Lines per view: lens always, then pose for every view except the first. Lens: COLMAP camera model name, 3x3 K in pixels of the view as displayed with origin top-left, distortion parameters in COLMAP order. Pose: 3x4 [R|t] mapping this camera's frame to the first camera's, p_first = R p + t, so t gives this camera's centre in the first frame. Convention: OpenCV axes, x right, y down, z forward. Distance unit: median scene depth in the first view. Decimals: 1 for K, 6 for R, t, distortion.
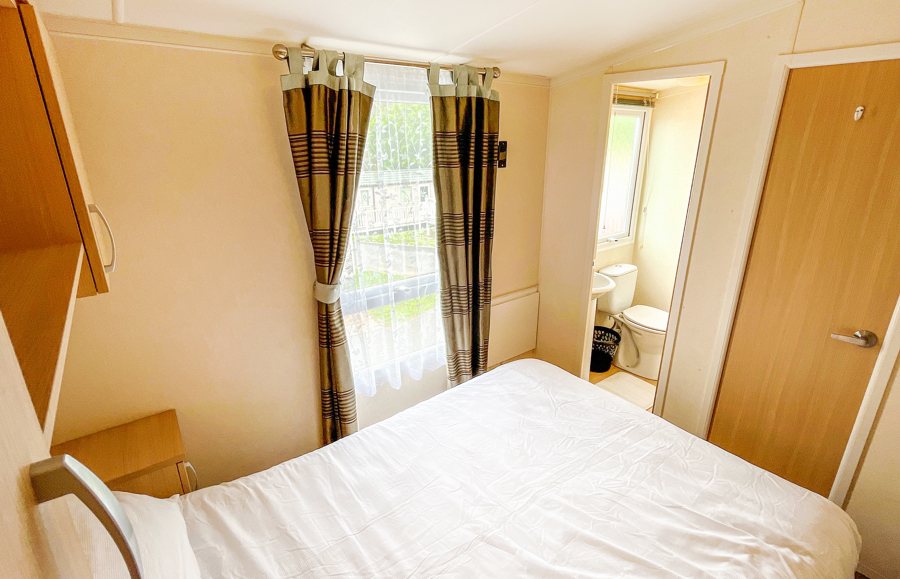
lens RADIAL K [[423.6, 0, 452.8], [0, 423.6, 287.7], [0, 0, 1]] dist [-0.006351, -0.000622]
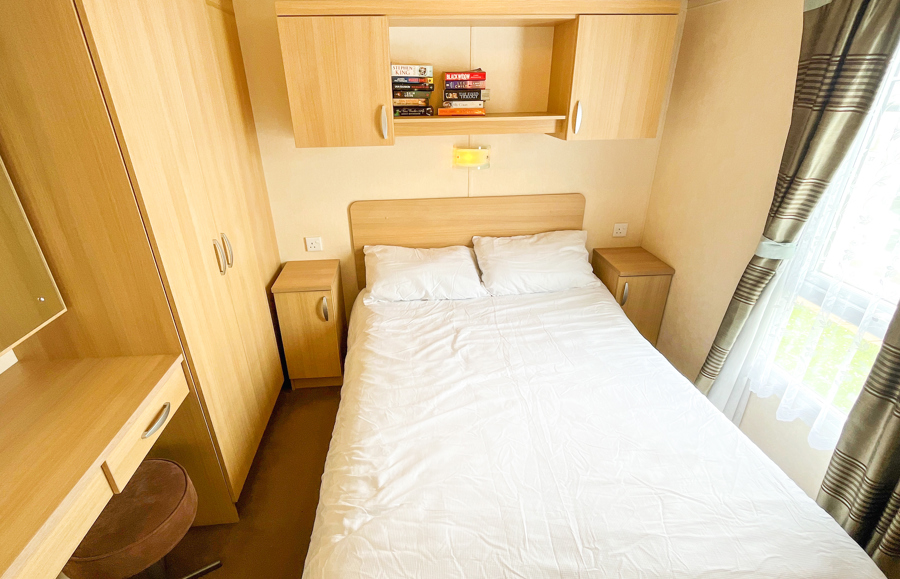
lens RADIAL K [[423.6, 0, 451.6], [0, 423.6, 285.9], [0, 0, 1]] dist [-0.006351, -0.000622]
pose [[-0.522142, 0.364521, -0.771034, 1.032554], [-0.268944, 0.787555, 0.554460, -0.314535], [0.809344, 0.496872, -0.313180, 1.026078]]
